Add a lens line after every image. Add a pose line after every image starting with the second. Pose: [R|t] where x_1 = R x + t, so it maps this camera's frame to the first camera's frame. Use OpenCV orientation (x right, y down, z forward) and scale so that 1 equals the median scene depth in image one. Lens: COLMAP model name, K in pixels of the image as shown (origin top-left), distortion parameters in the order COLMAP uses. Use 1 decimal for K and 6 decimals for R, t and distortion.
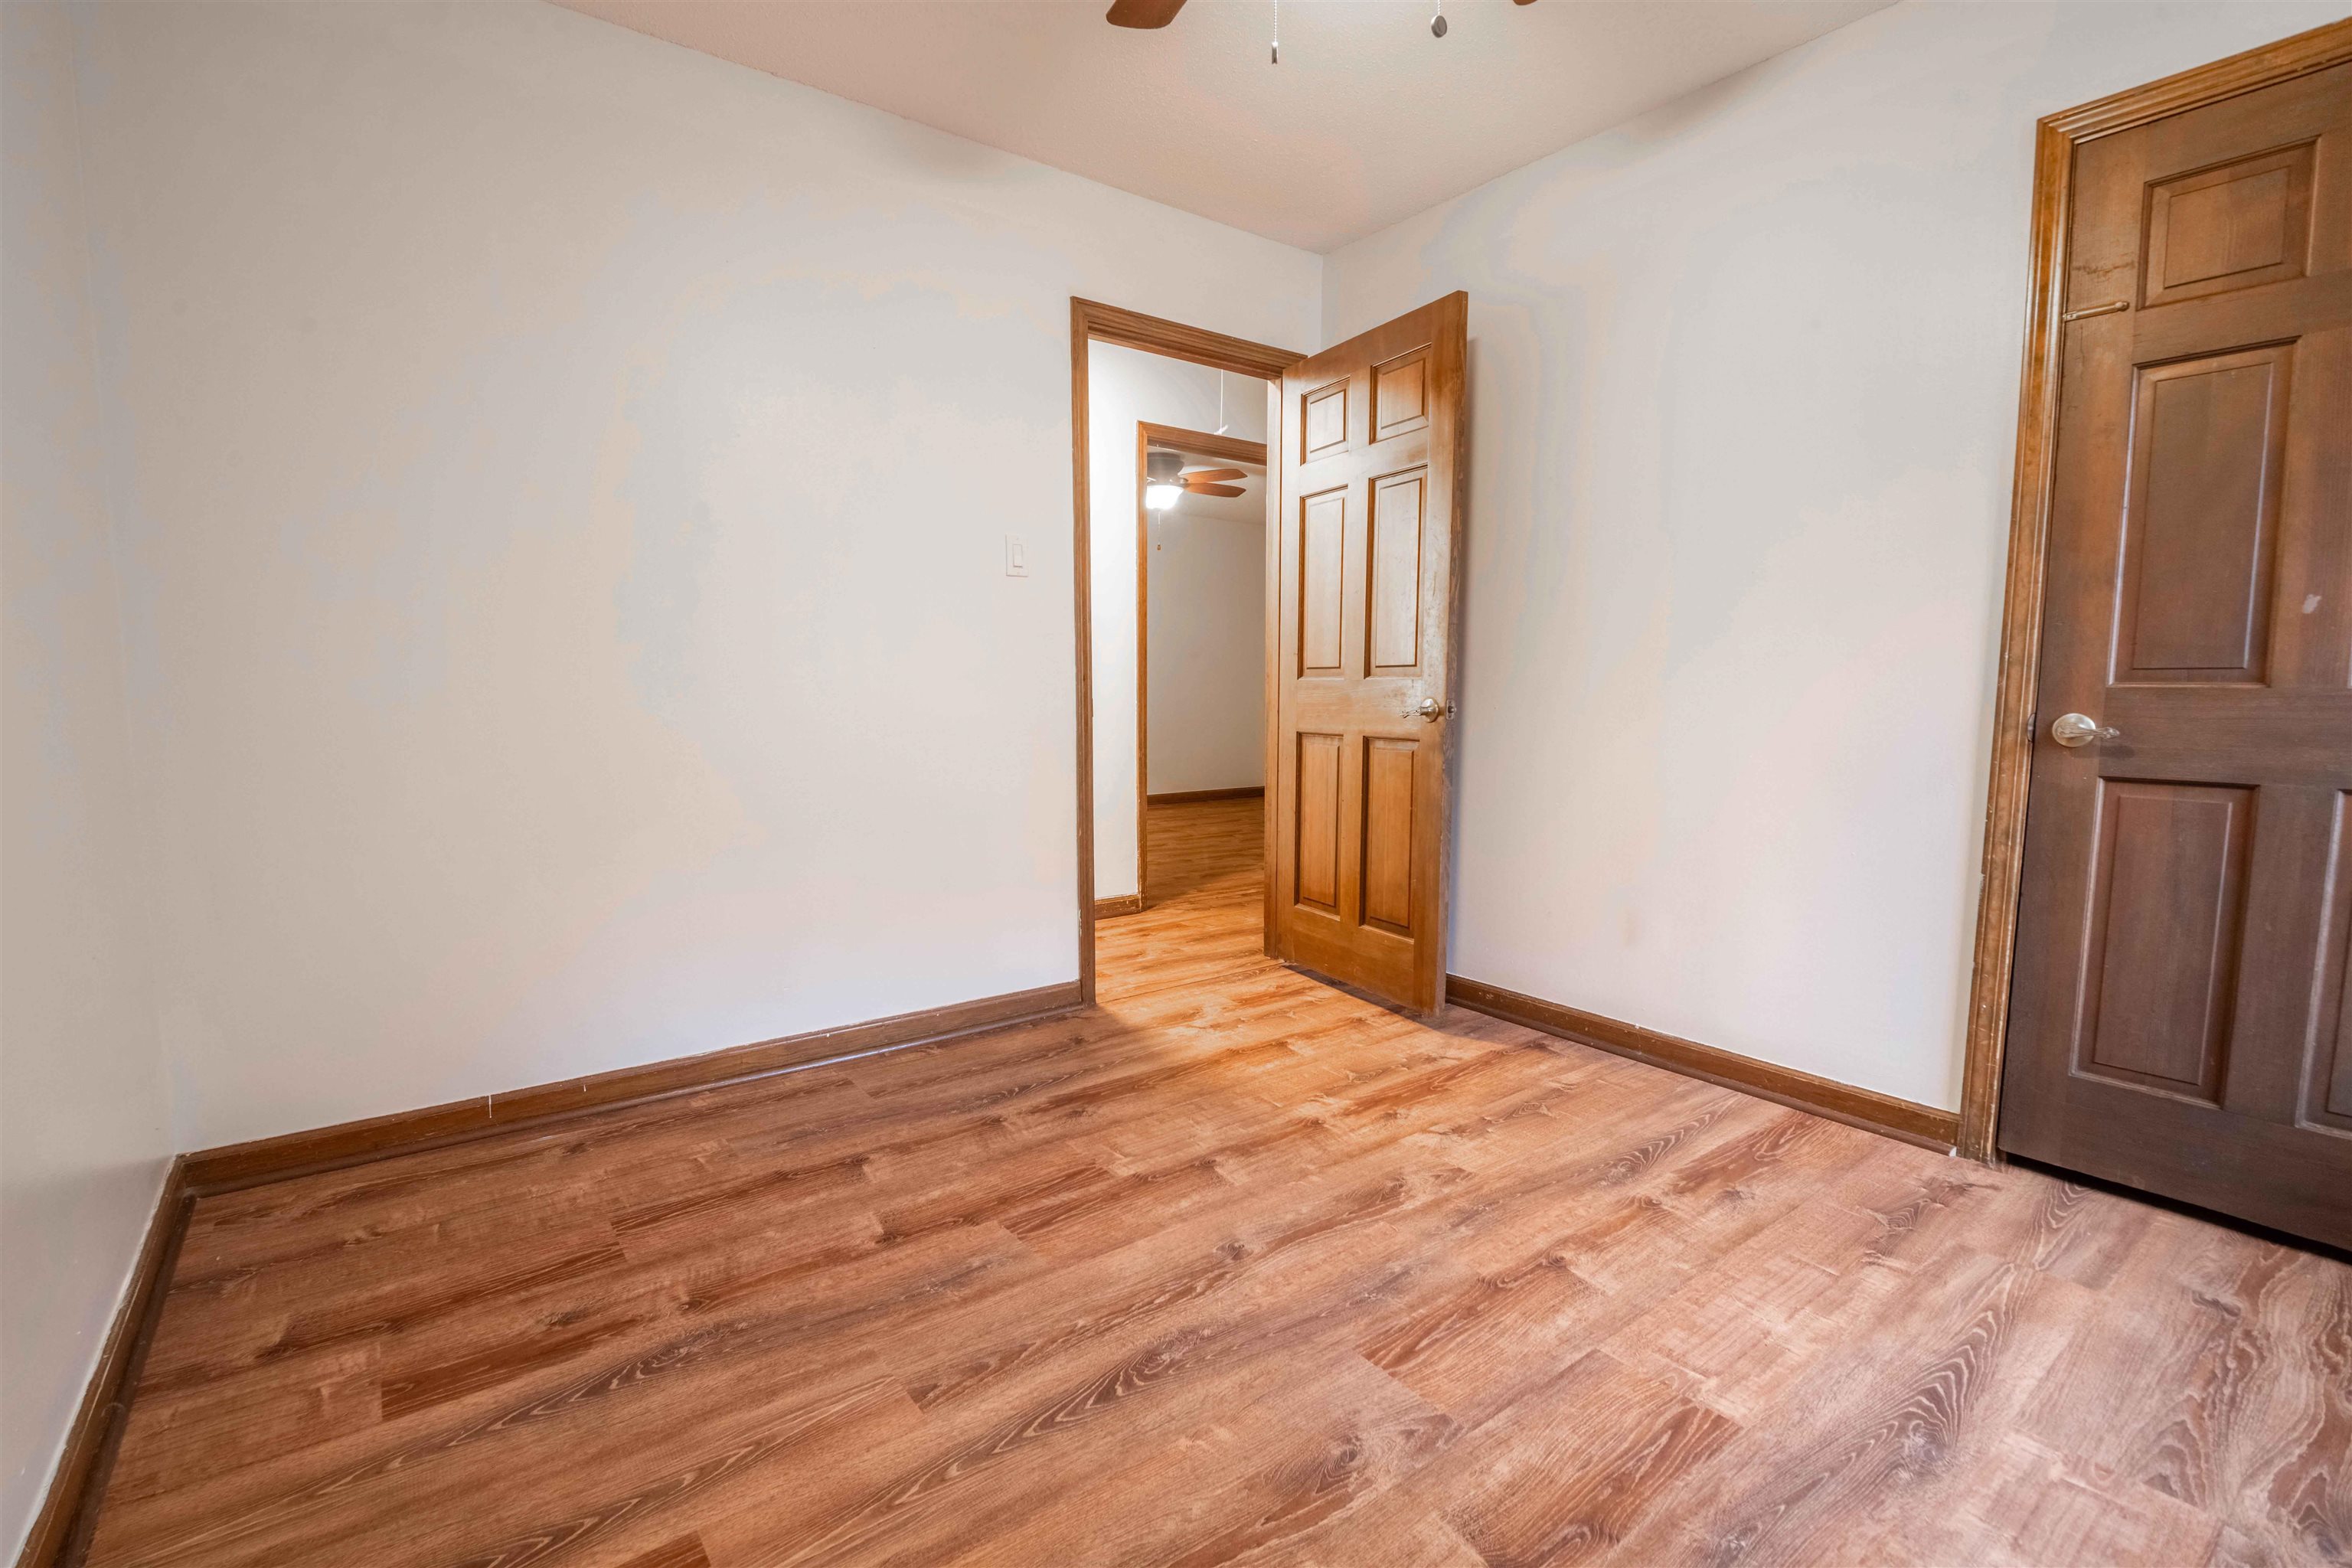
lens RADIAL K [[1034.5, 0, 1161.4], [0, 1034.5, 793.2], [0, 0, 1]] dist [-0.002584, -0.007878]
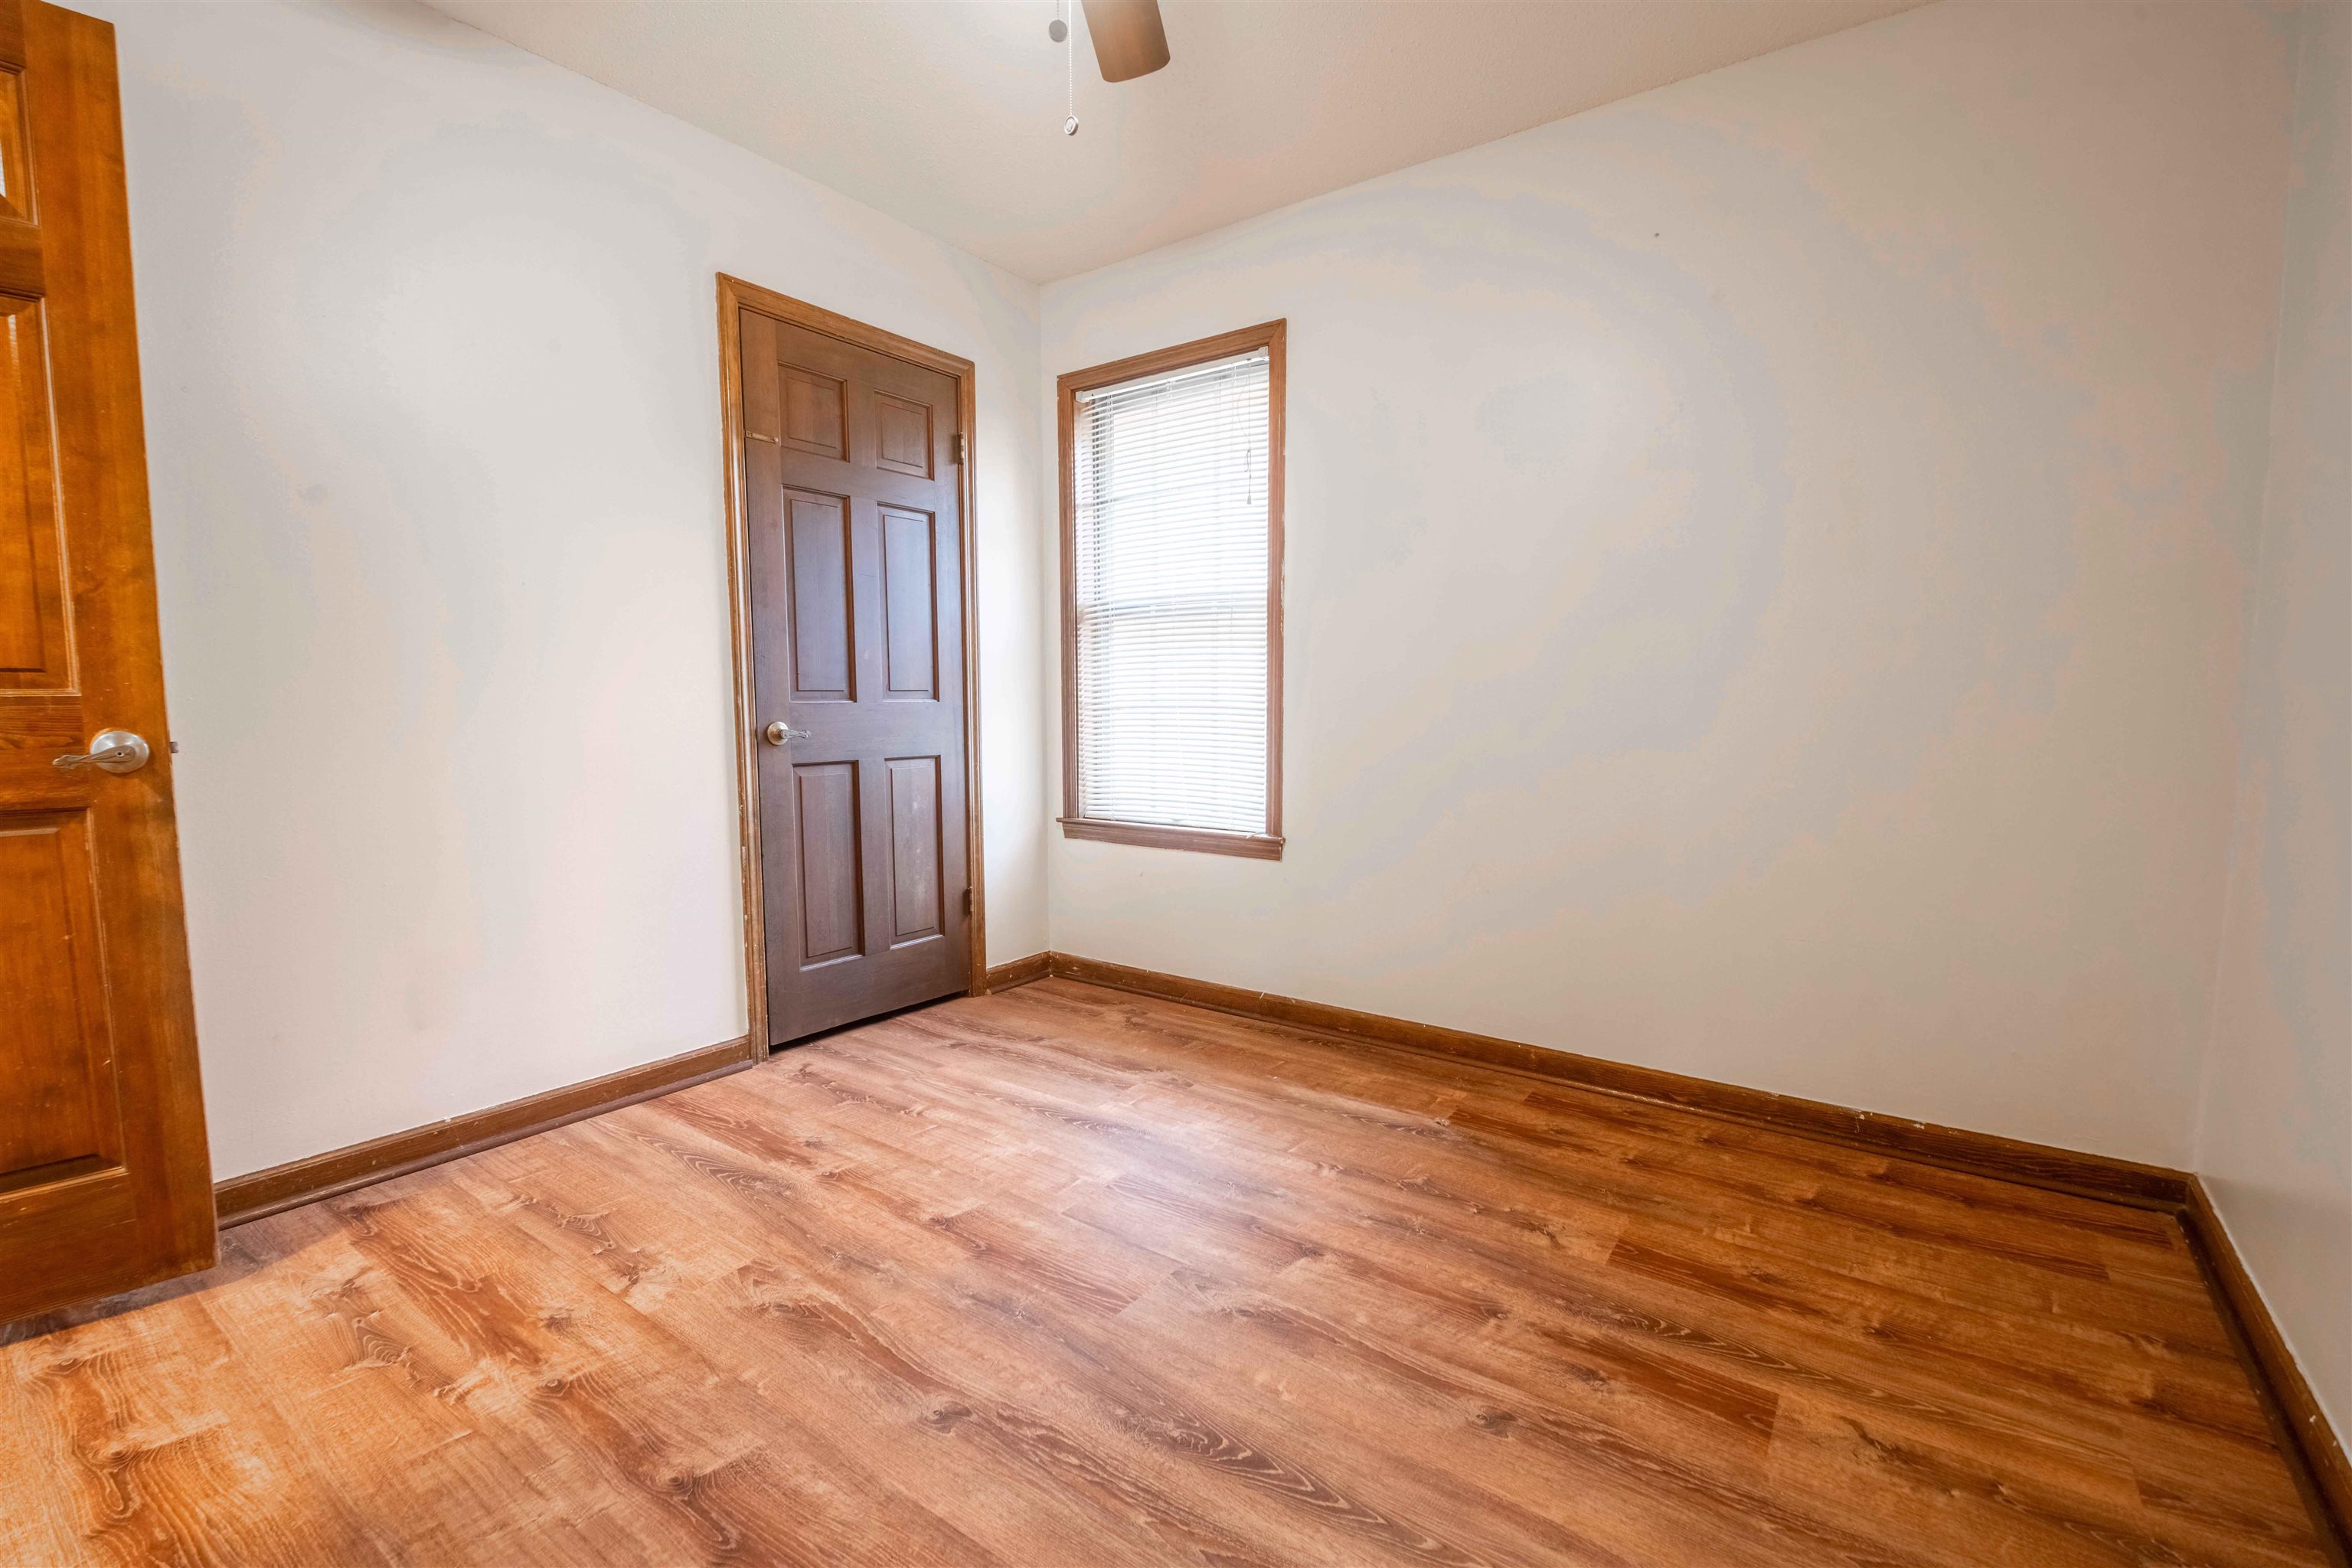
lens RADIAL K [[1034.5, 0, 1142.9], [0, 1034.5, 793.3], [0, 0, 1]] dist [-0.002584, -0.007878]
pose [[-0.275772, -0.092647, 0.956748, -0.705246], [0.098146, 0.987428, 0.123907, -0.120352], [-0.956199, 0.128071, -0.263212, 1.027275]]
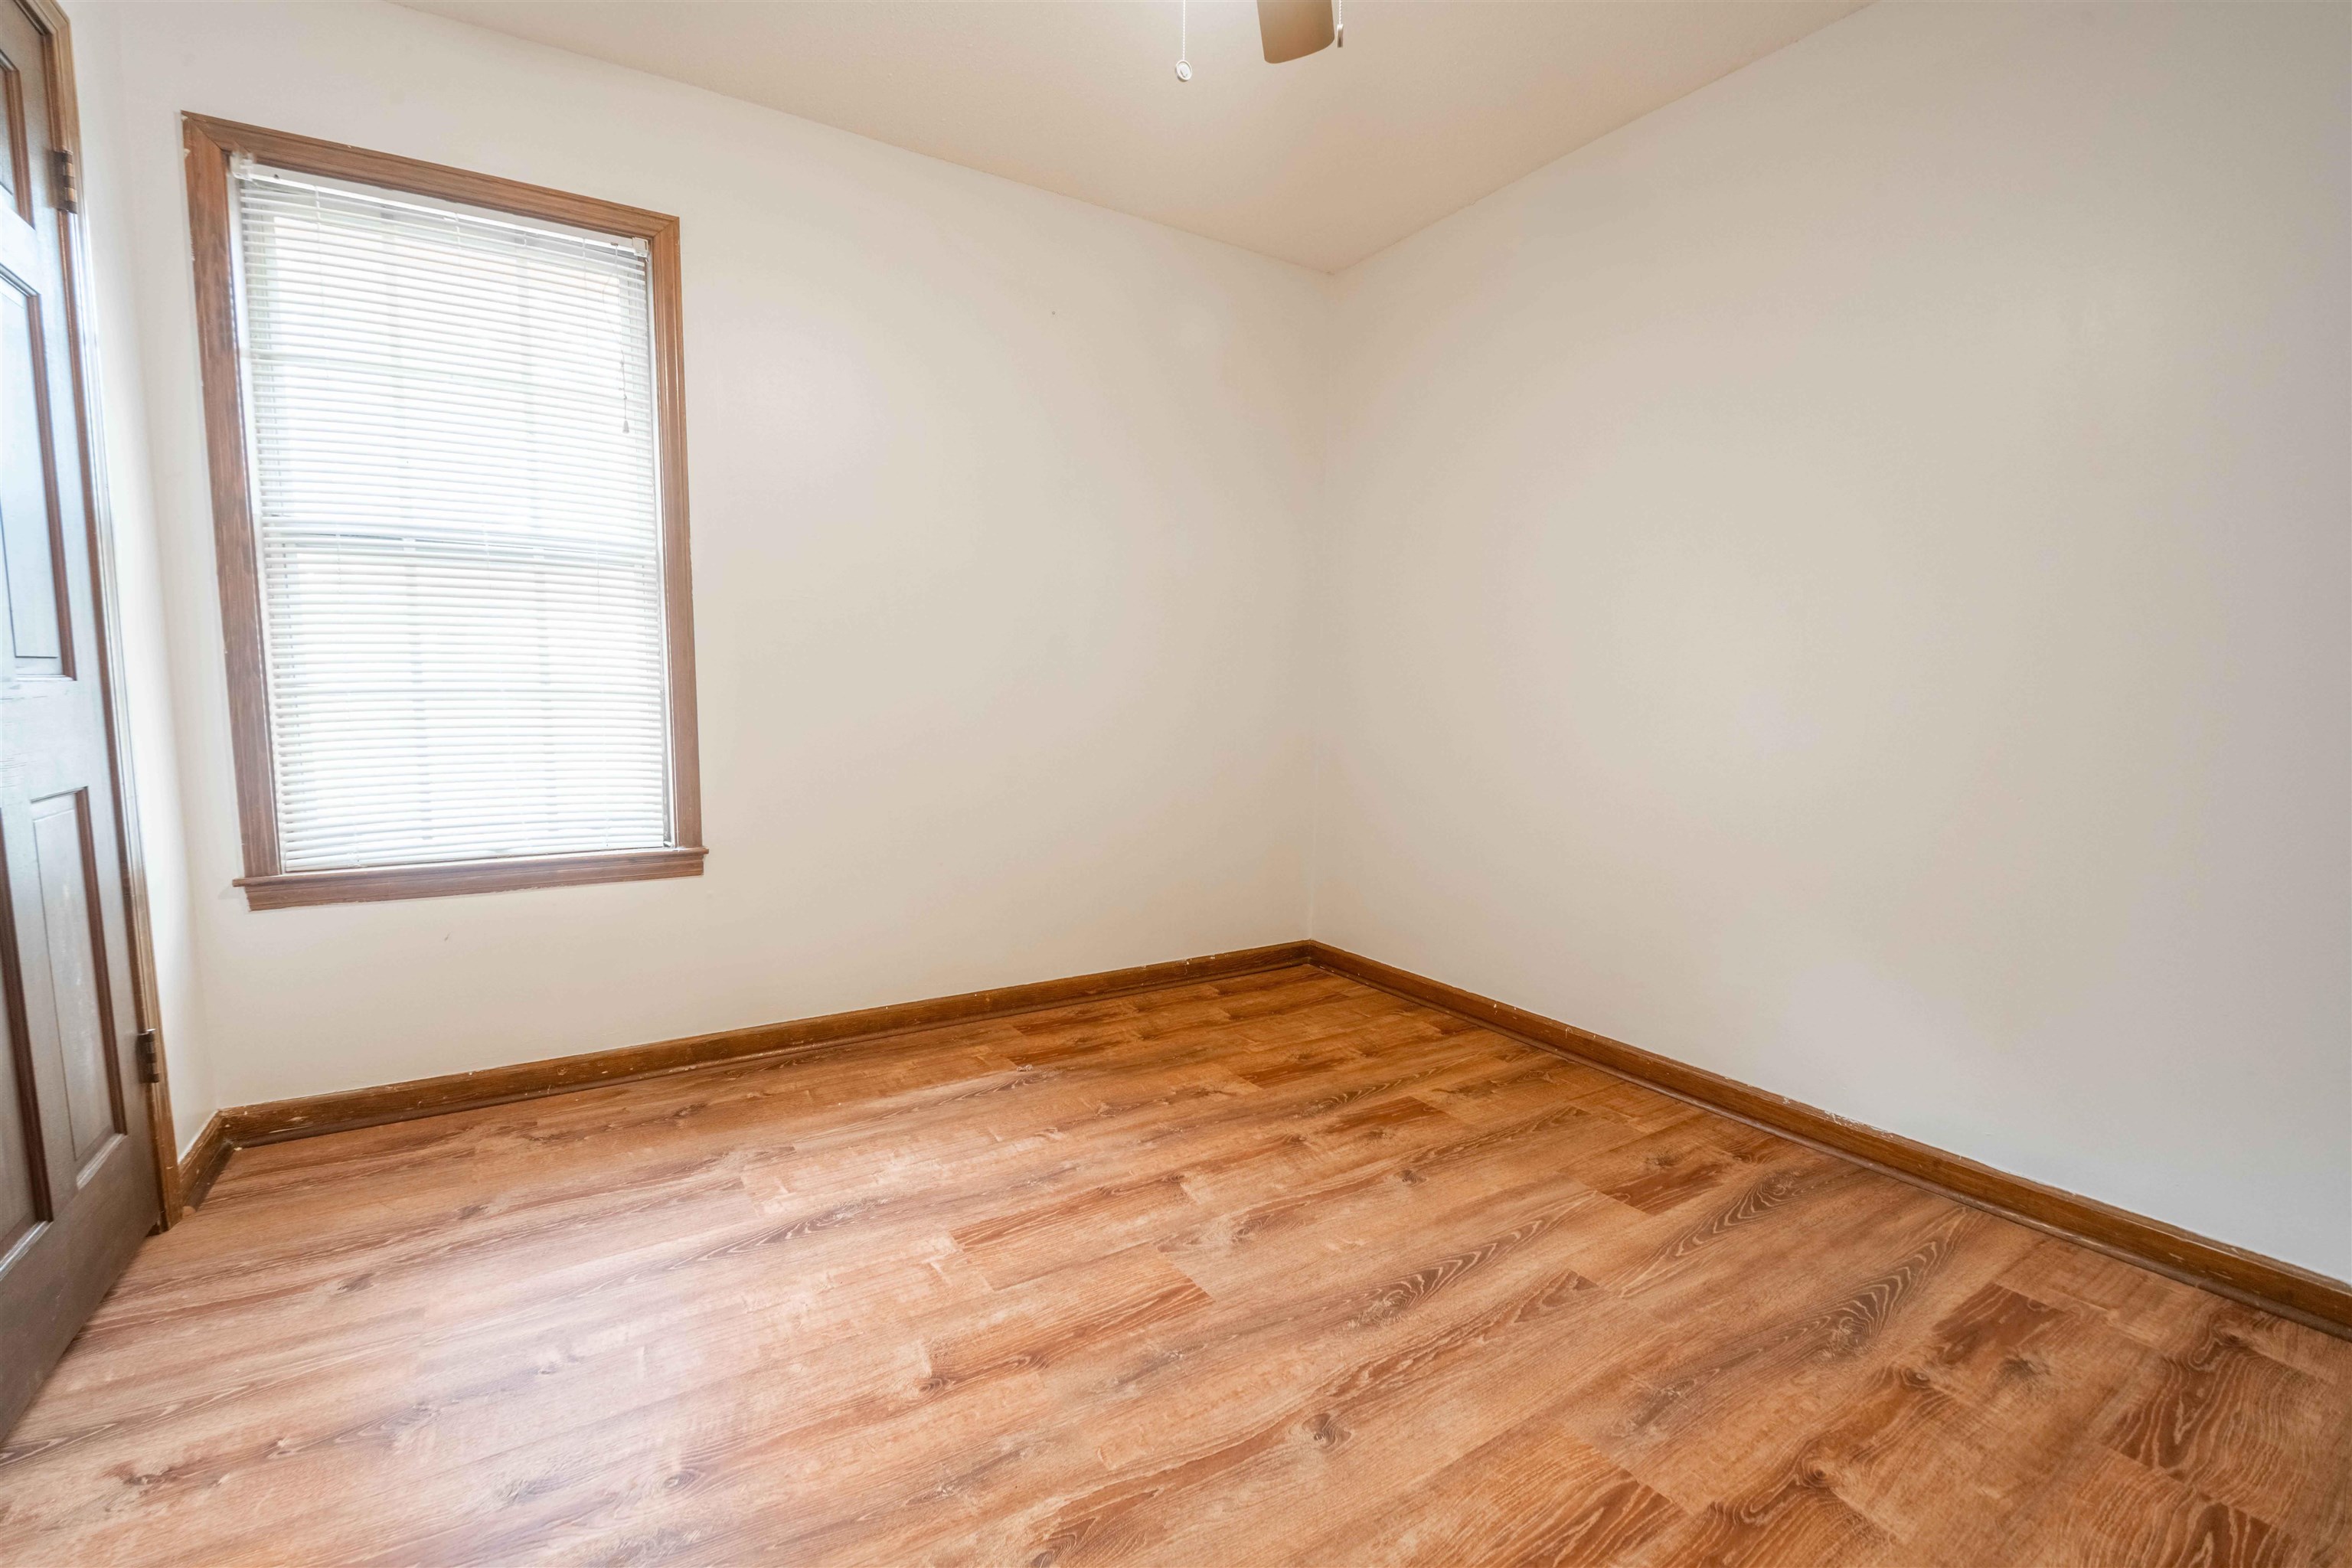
lens RADIAL K [[1007.9, 0, 1159.5], [0, 1007.9, 795.7], [0, 0, 1]] dist [-0.013815, -0.002922]
pose [[-0.996513, -0.025070, 0.079583, 0.150773], [-0.007963, 0.978015, 0.208380, -0.179933], [-0.083058, 0.207020, -0.974805, 1.678748]]
